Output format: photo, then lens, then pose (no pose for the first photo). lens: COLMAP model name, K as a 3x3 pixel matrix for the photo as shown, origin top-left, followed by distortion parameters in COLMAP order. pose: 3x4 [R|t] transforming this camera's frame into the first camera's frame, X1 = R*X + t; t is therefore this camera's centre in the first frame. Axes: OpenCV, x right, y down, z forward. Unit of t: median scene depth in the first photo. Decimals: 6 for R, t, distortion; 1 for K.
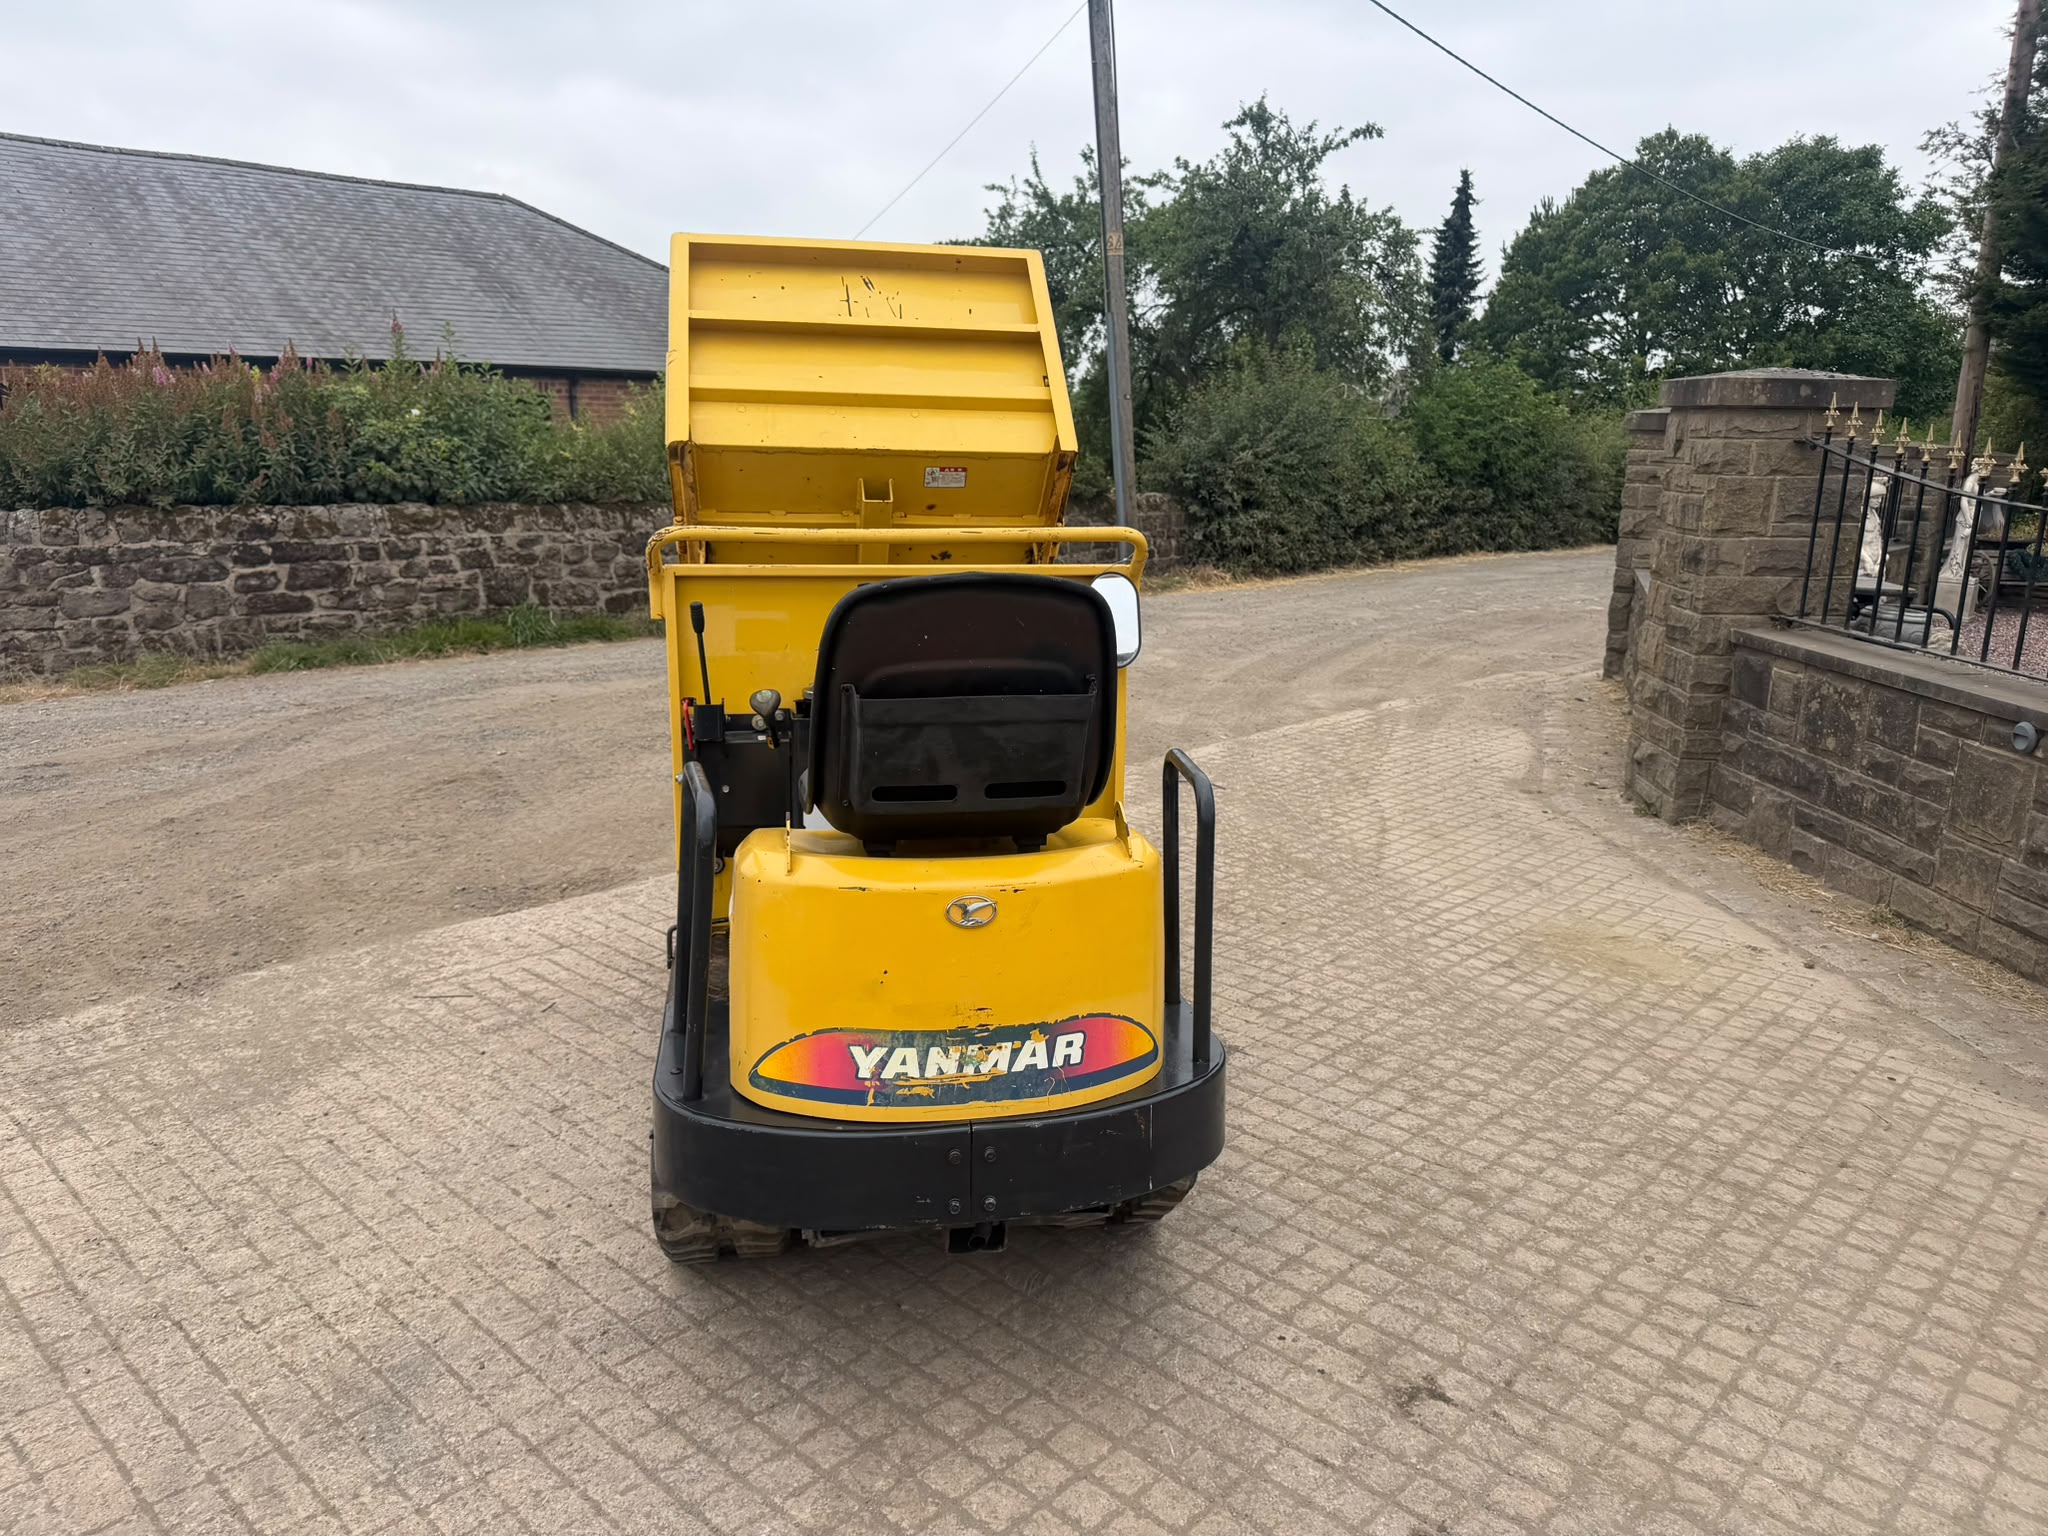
lens RADIAL K [[1432.4, 0, 1033.2], [0, 1432.4, 767.6], [0, 0, 1]] dist [0.066919, -0.101777]
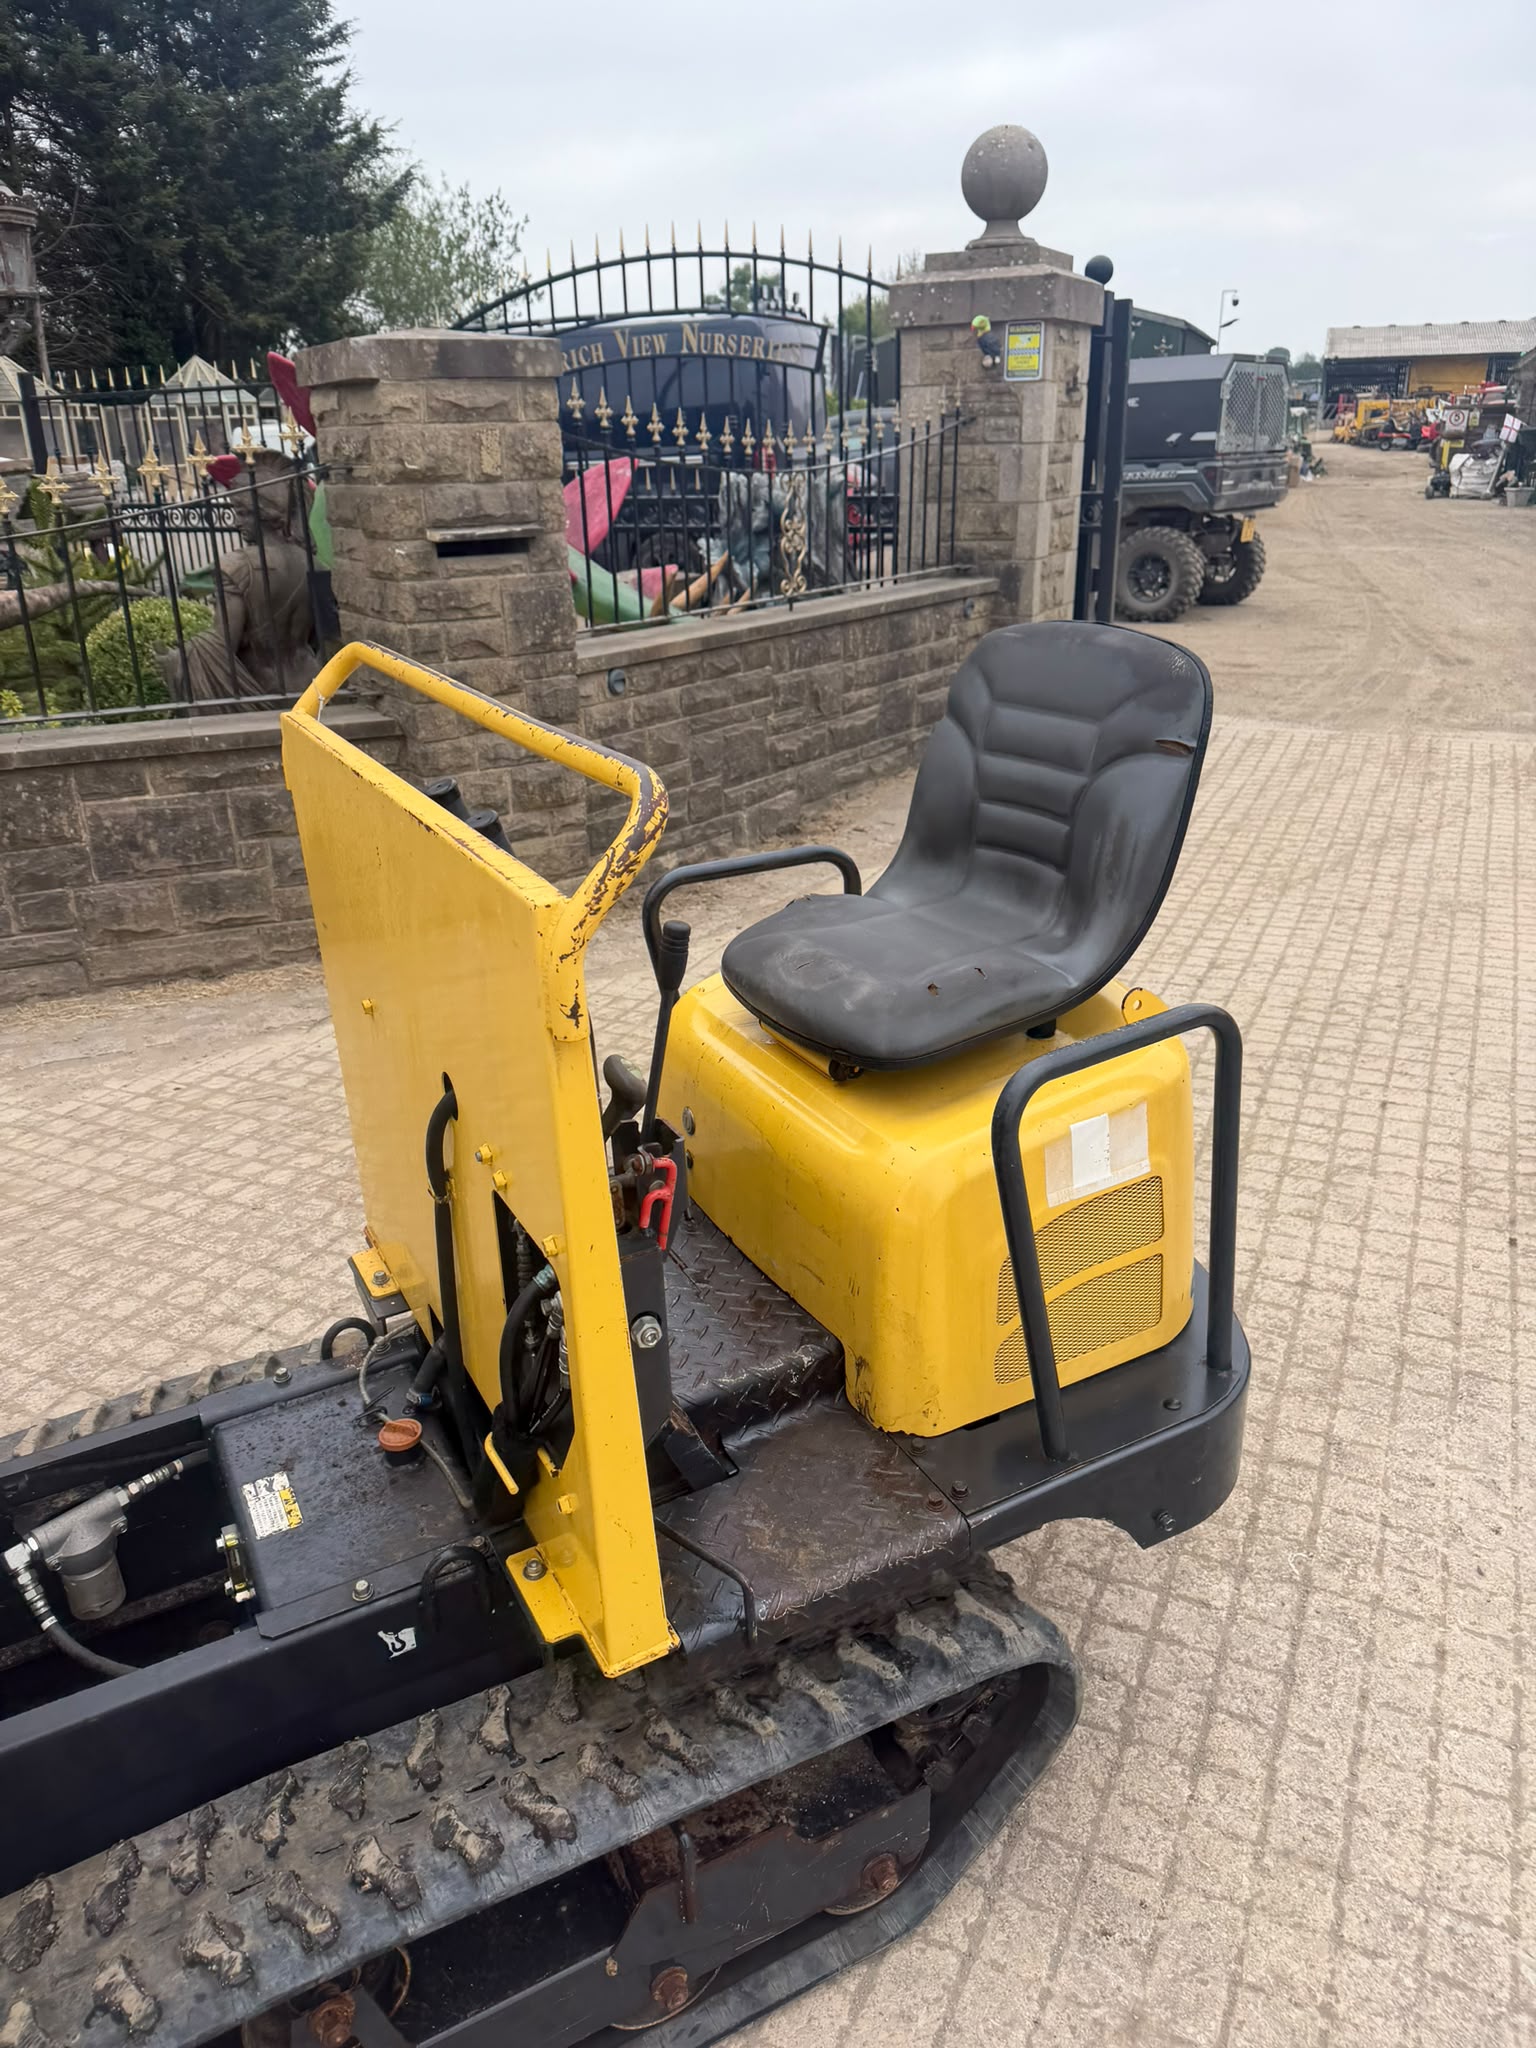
lens RADIAL K [[1432.4, 0, 729.2], [0, 1432.4, 1034.6], [0, 0, 1]] dist [0.066919, -0.101777]
pose [[-0.285270, -0.375747, 0.881723, -0.320939], [0.246425, 0.860269, 0.446332, -0.139259], [-0.926227, 0.344604, -0.152815, 0.536254]]
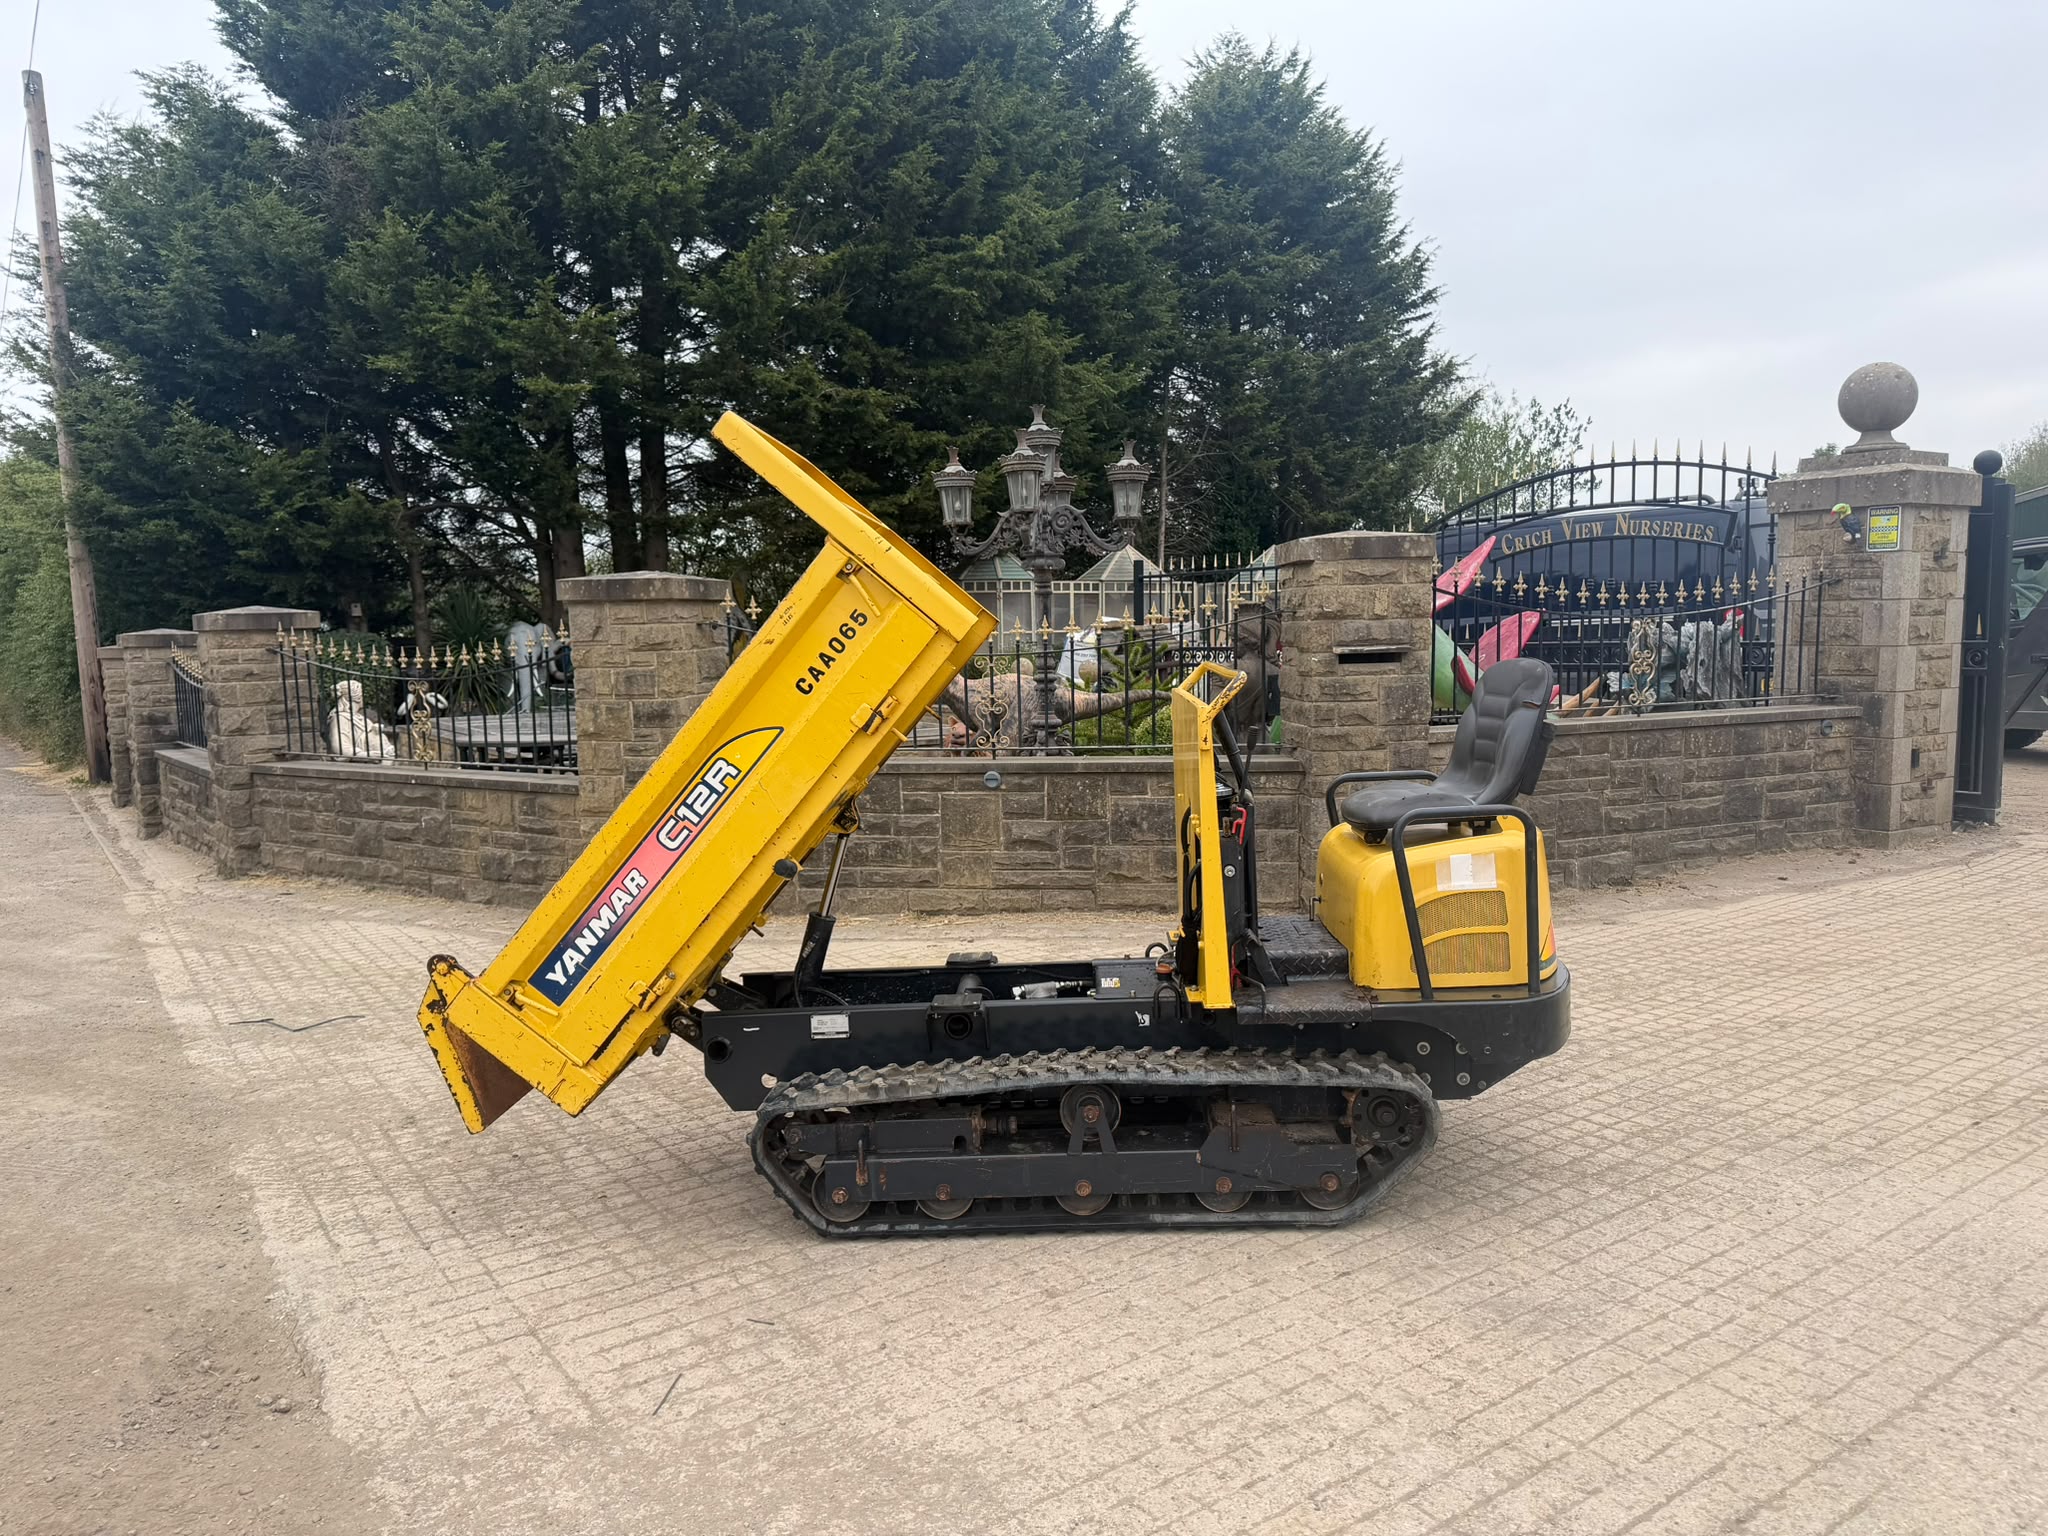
lens RADIAL K [[1404.8, 0, 1022.9], [0, 1404.8, 780.8], [0, 0, 1]] dist [0.069481, -0.083108]
pose [[0.220796, -0.130368, 0.966568, -0.770212], [0.254855, 0.964306, 0.071845, -0.107660], [-0.941434, 0.230472, 0.246140, 0.448199]]
